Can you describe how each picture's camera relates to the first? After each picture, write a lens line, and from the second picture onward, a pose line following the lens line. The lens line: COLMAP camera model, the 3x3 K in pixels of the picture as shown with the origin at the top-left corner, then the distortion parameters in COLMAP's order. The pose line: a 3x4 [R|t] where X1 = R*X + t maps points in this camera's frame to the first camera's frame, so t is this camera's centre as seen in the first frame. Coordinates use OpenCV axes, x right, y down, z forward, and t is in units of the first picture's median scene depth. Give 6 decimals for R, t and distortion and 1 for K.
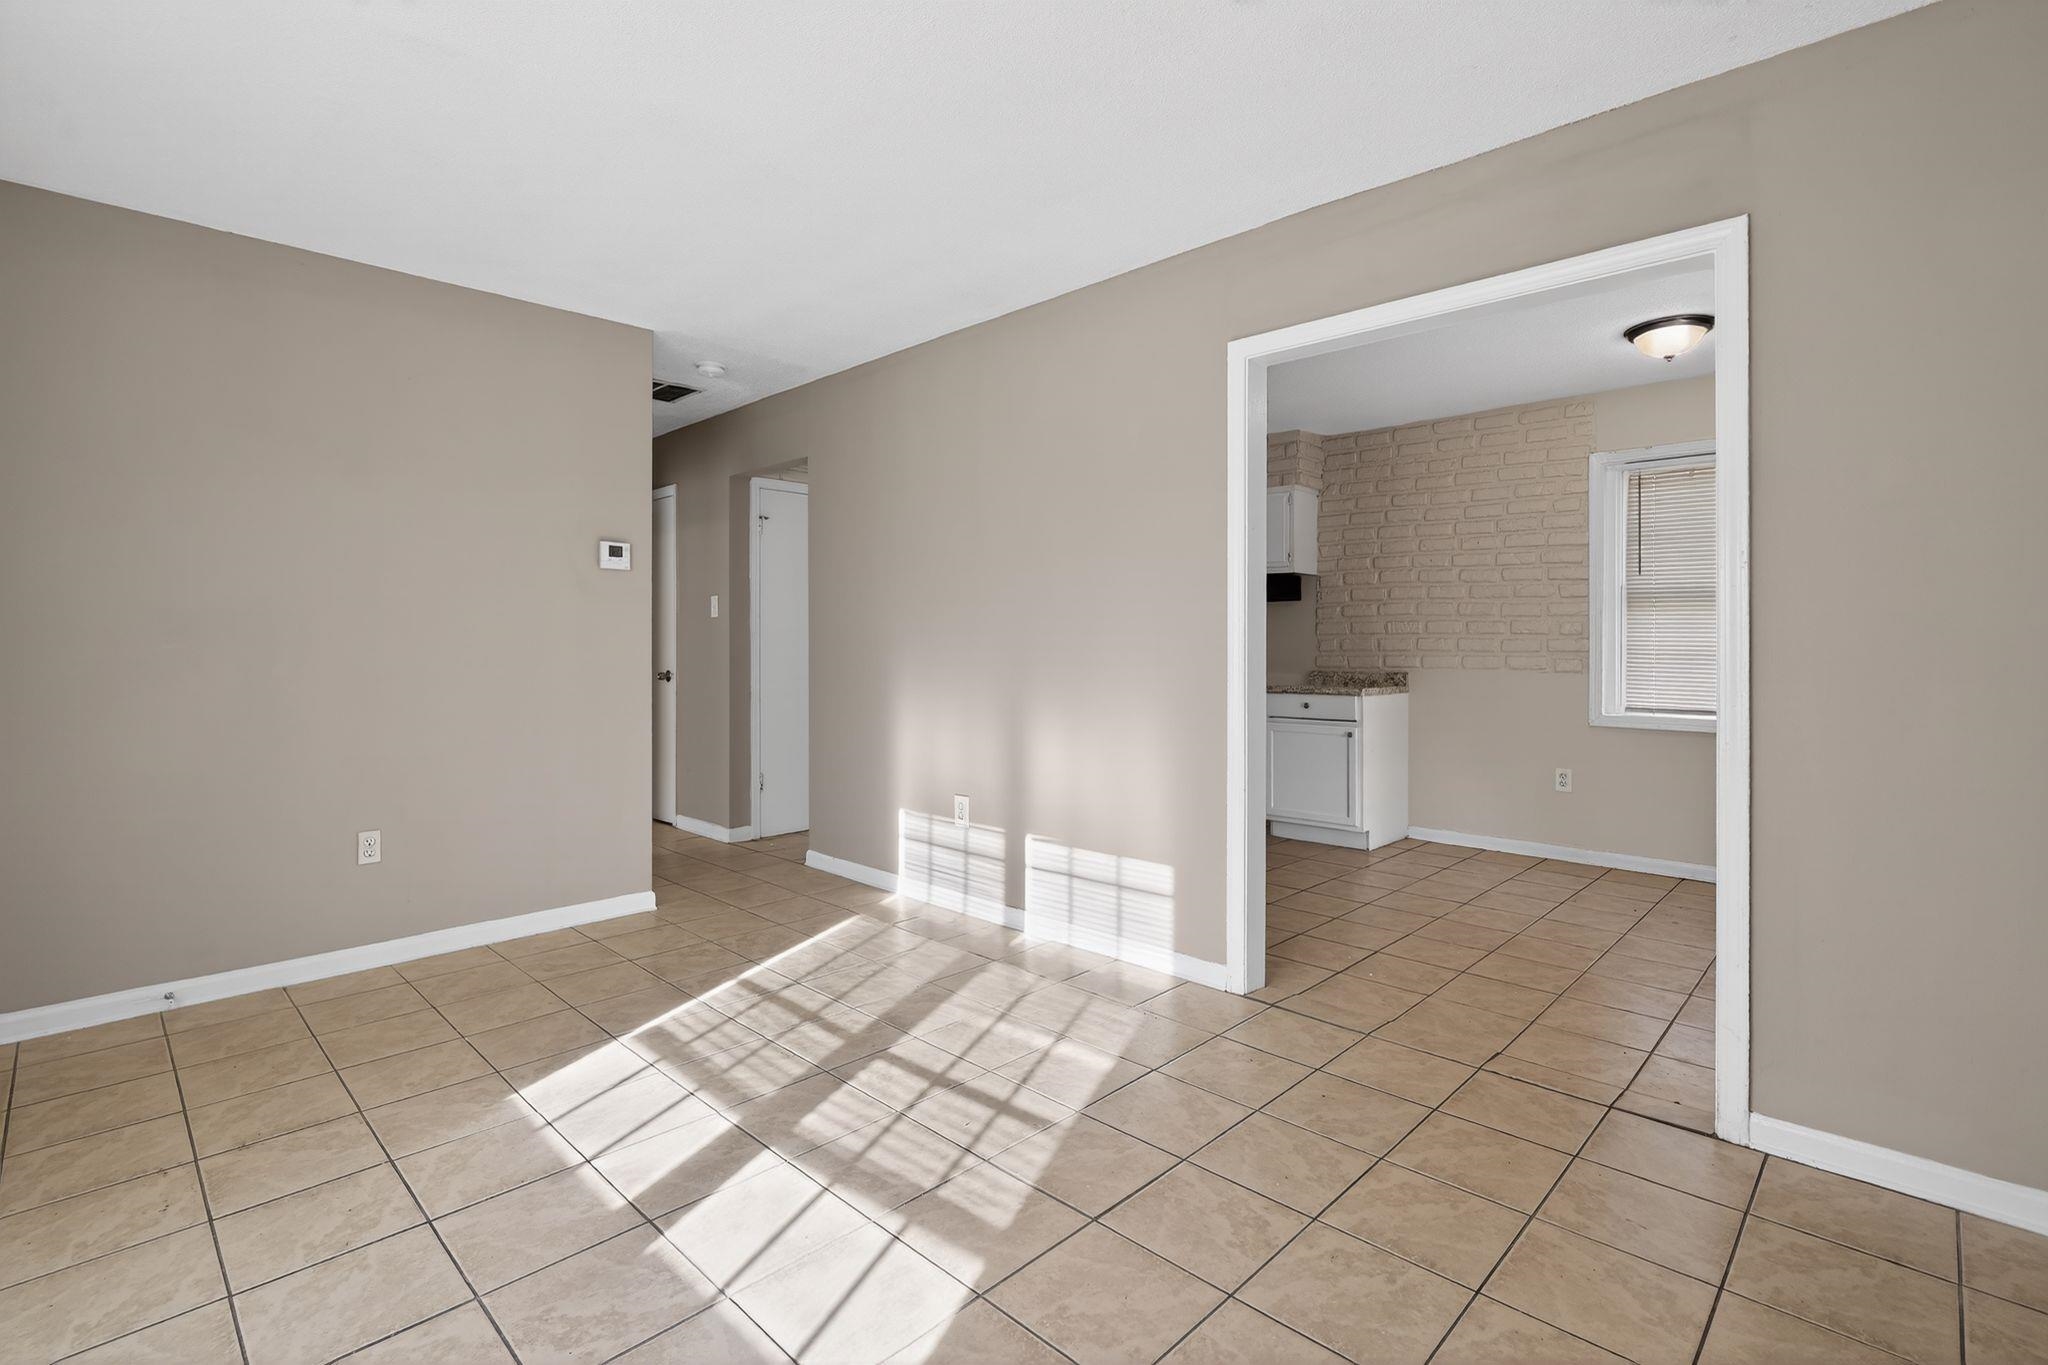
lens RADIAL K [[957.9, 0, 1020.5], [0, 957.9, 640.8], [0, 0, 1]] dist [-0.012497, -0.000049]
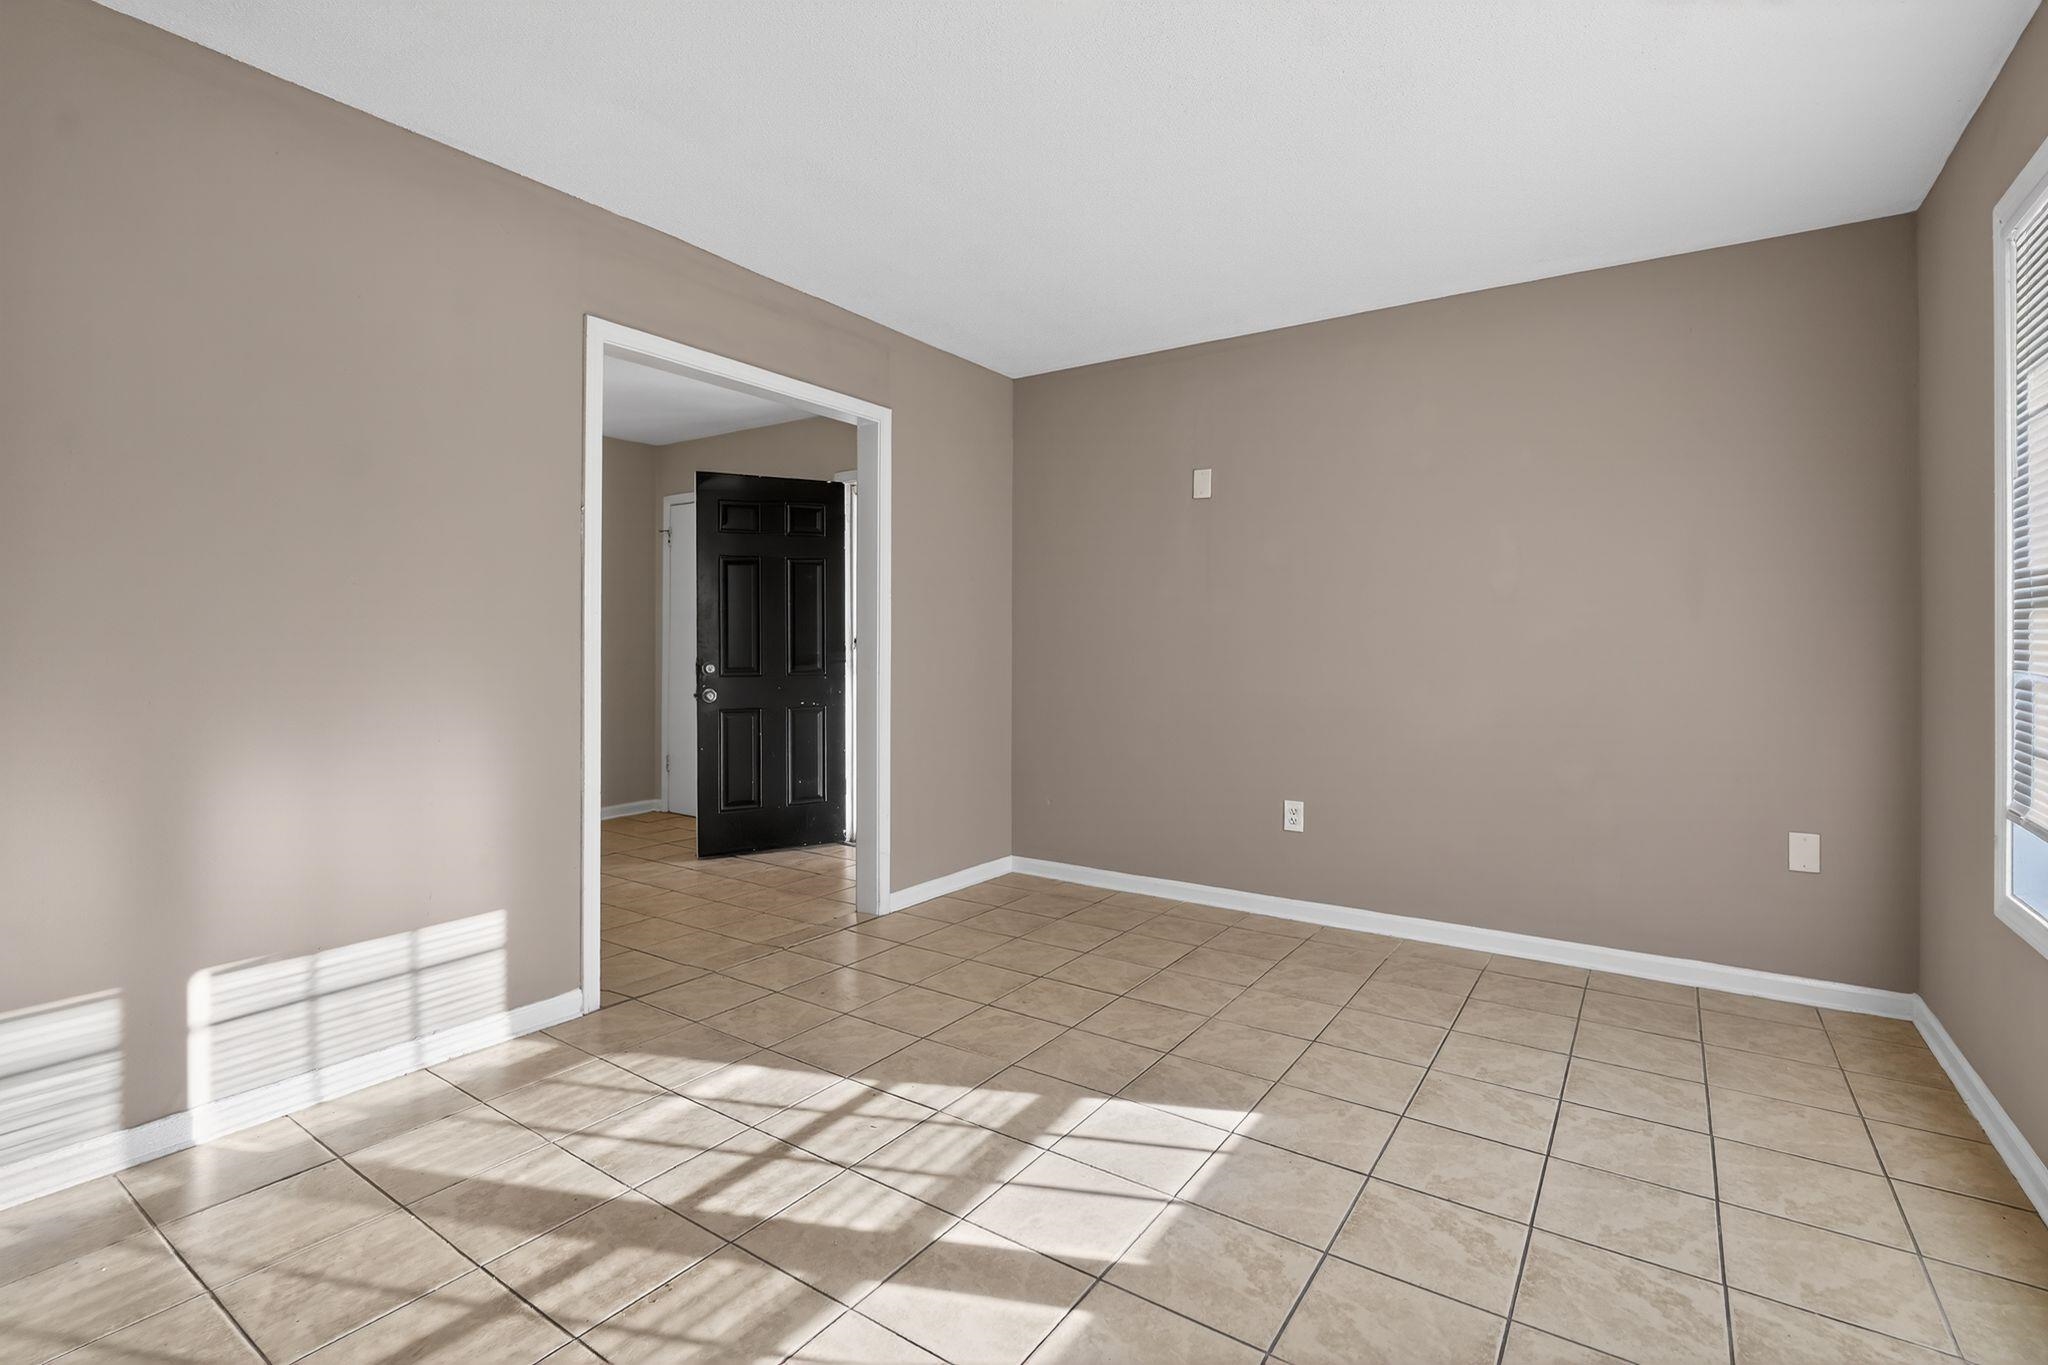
lens RADIAL K [[951.6, 0, 1025.4], [0, 951.6, 641.3], [0, 0, 1]] dist [-0.003172, -0.000052]
pose [[-0.172479, -0.000185, 0.985013, -0.867314], [-0.008587, 0.999962, -0.001316, 0.002512], [-0.984976, -0.008685, -0.172475, 0.841065]]
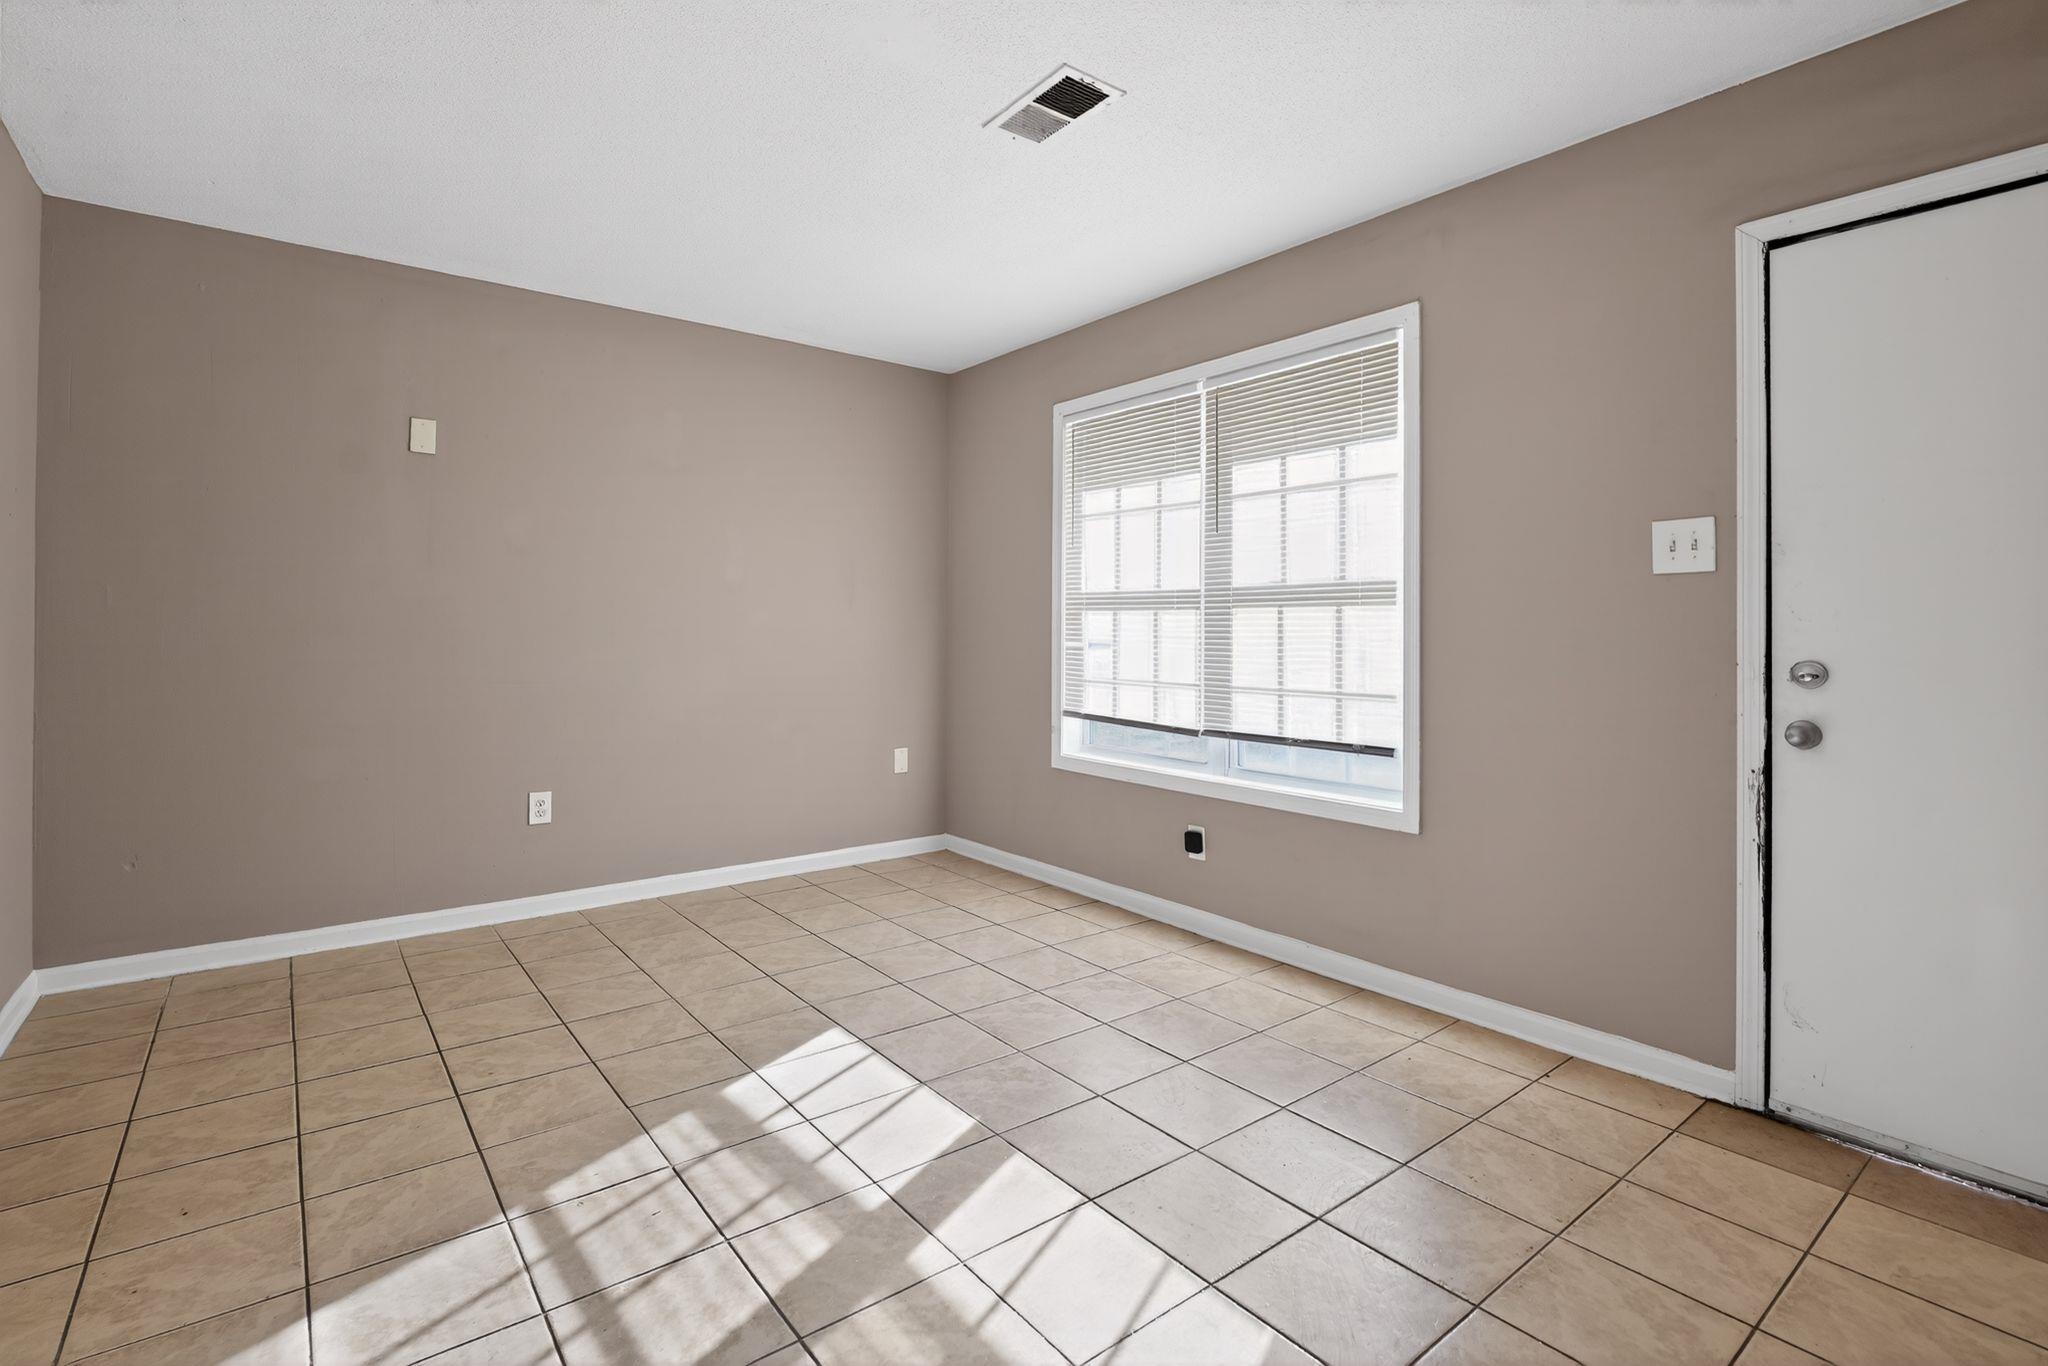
lens RADIAL K [[957.9, 0, 1020.5], [0, 957.9, 641.3], [0, 0, 1]] dist [-0.012497, -0.000049]
pose [[-0.990526, -0.006979, 0.137151, -0.391778], [-0.006137, 0.999960, 0.006558, 0.008661], [-0.137191, 0.005654, -0.990529, 1.451582]]
